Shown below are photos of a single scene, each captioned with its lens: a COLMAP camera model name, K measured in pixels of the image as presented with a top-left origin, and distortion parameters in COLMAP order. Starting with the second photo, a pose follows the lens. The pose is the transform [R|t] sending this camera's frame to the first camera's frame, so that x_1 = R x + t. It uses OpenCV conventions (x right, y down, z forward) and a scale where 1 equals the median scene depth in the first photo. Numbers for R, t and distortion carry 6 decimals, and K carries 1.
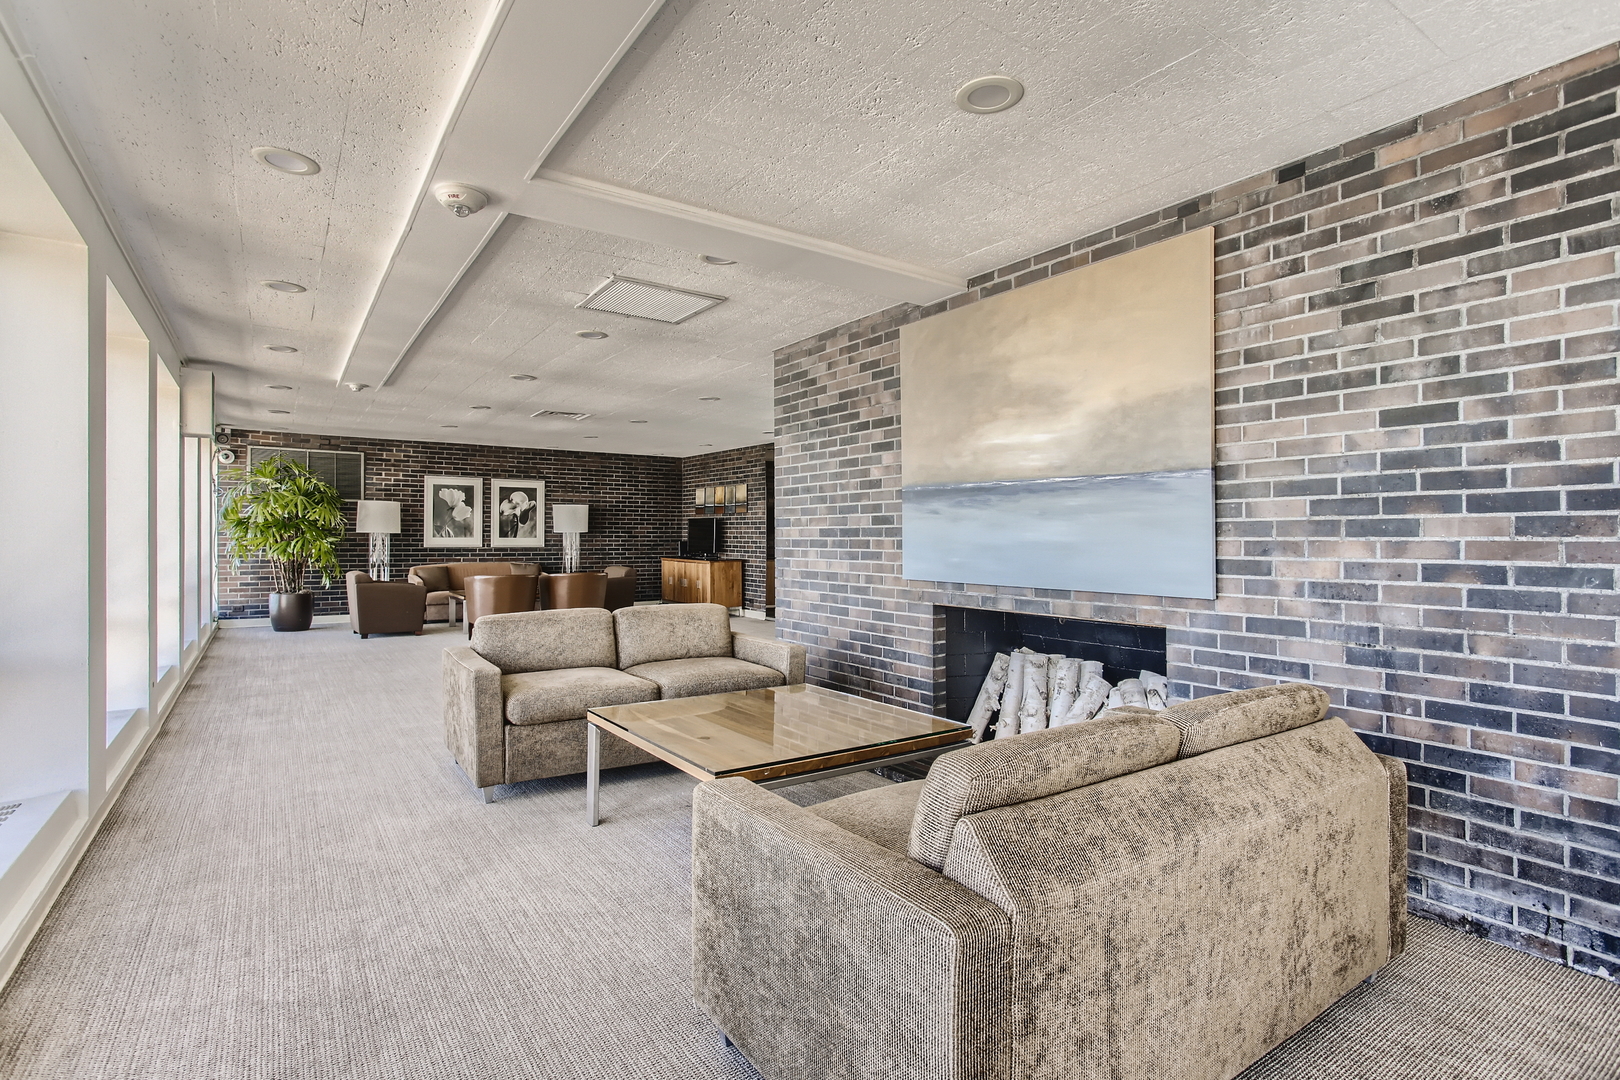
lens RADIAL K [[795.9, 0, 805.4], [0, 795.9, 541.7], [0, 0, 1]] dist [-0.003015, 0.000990]
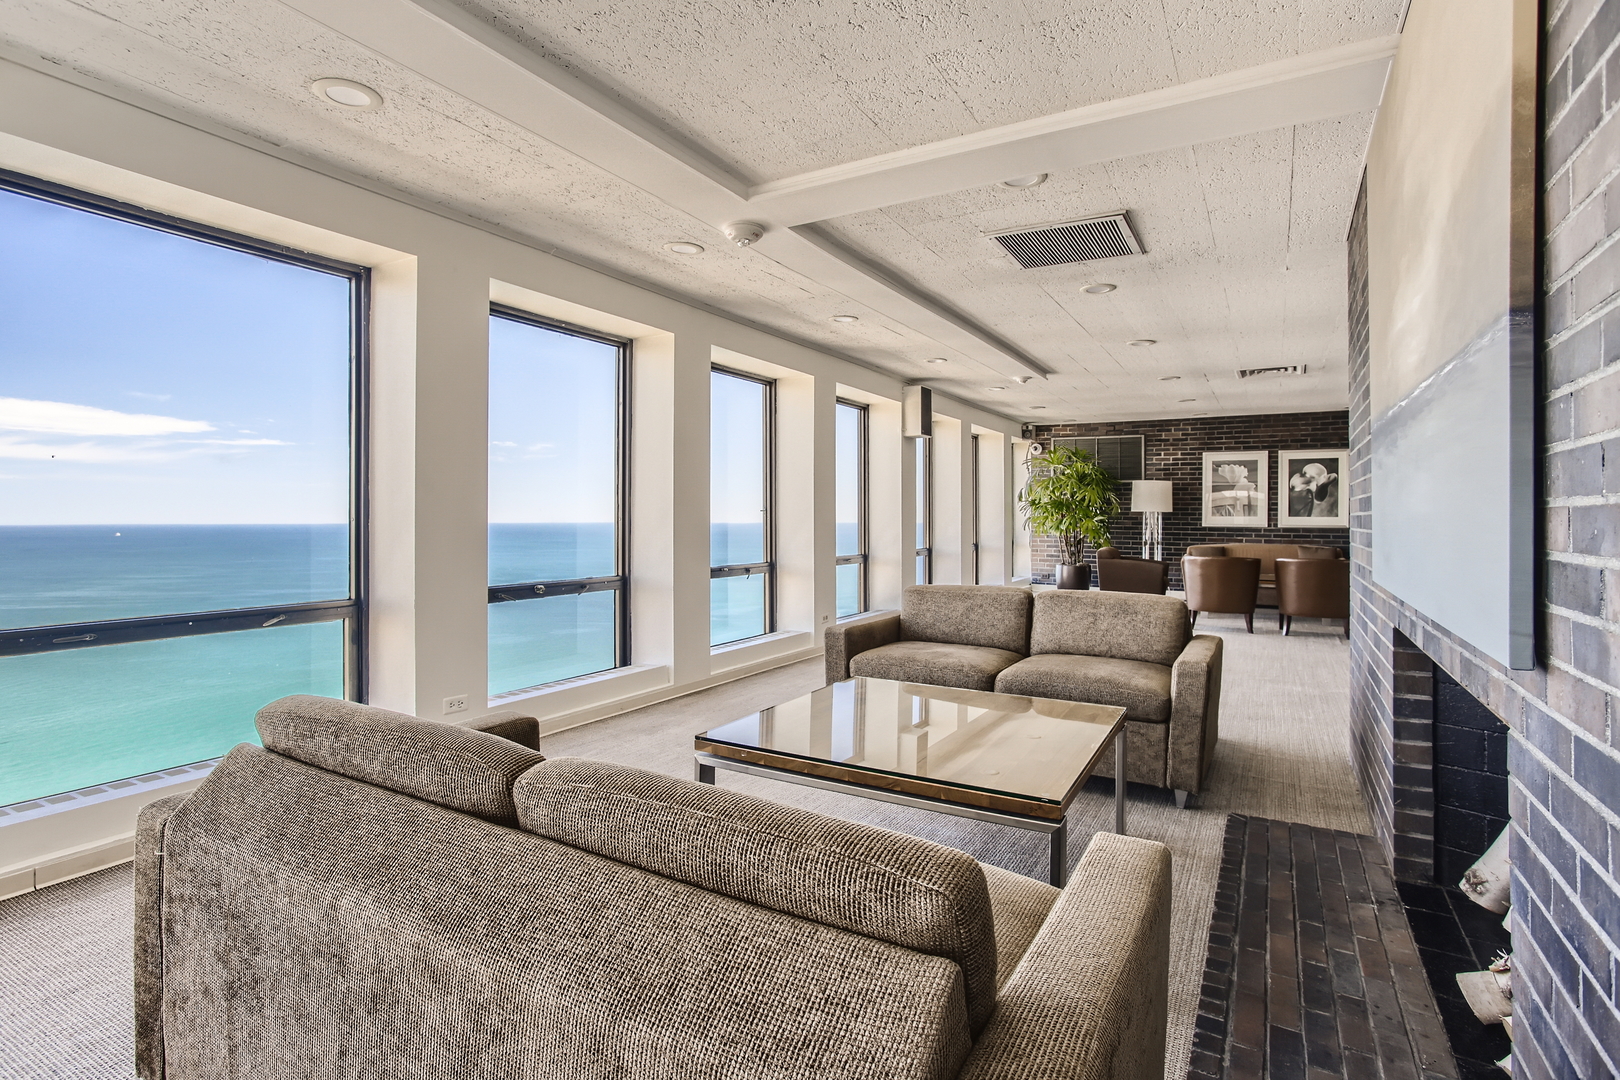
lens RADIAL K [[795.9, 0, 814.1], [0, 795.9, 523.8], [0, 0, 1]] dist [-0.003015, 0.000990]
pose [[0.466588, 0.008788, -0.884431, 0.160297], [-0.007176, 0.999955, 0.006150, 0.001309], [0.884446, 0.003477, 0.466630, 0.122492]]
